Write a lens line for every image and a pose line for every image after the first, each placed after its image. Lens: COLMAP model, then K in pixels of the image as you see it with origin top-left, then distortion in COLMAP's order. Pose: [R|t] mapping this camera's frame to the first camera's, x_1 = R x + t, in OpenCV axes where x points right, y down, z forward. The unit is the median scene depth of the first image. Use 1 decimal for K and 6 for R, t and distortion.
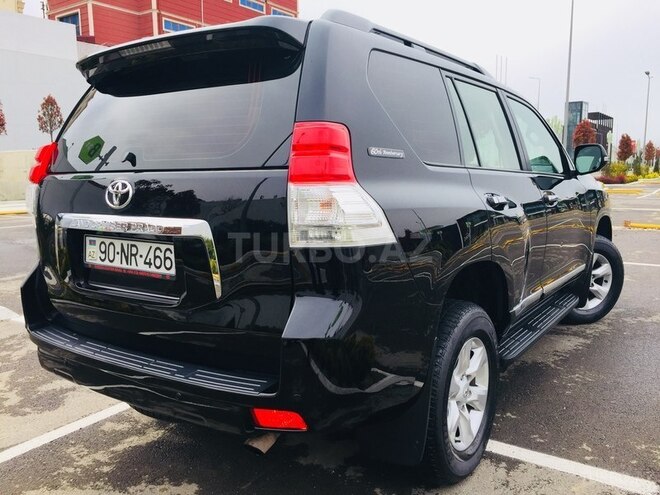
lens RADIAL K [[563.5, 0, 330.0], [0, 563.5, 247.5], [0, 0, 1]] dist [0.075854, -0.087932]
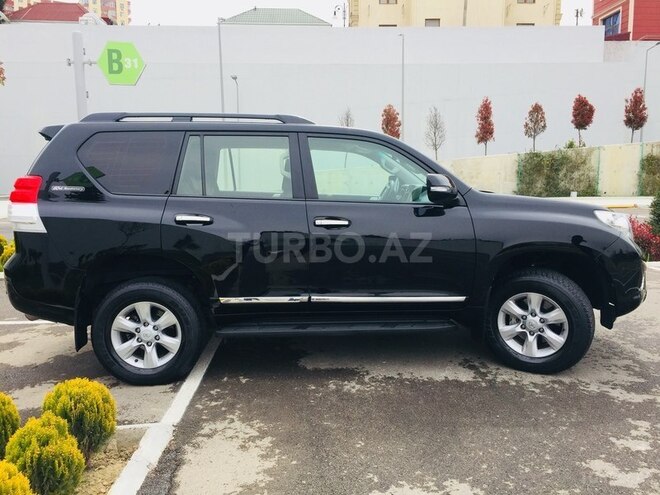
lens RADIAL K [[563.5, 0, 330.0], [0, 563.5, 247.5], [0, 0, 1]] dist [0.075854, -0.087932]
pose [[0.601839, 0.114297, -0.790396, 0.203562], [-0.110078, 0.992131, 0.059651, -0.016462], [0.790995, 0.051105, 0.609685, 0.045774]]
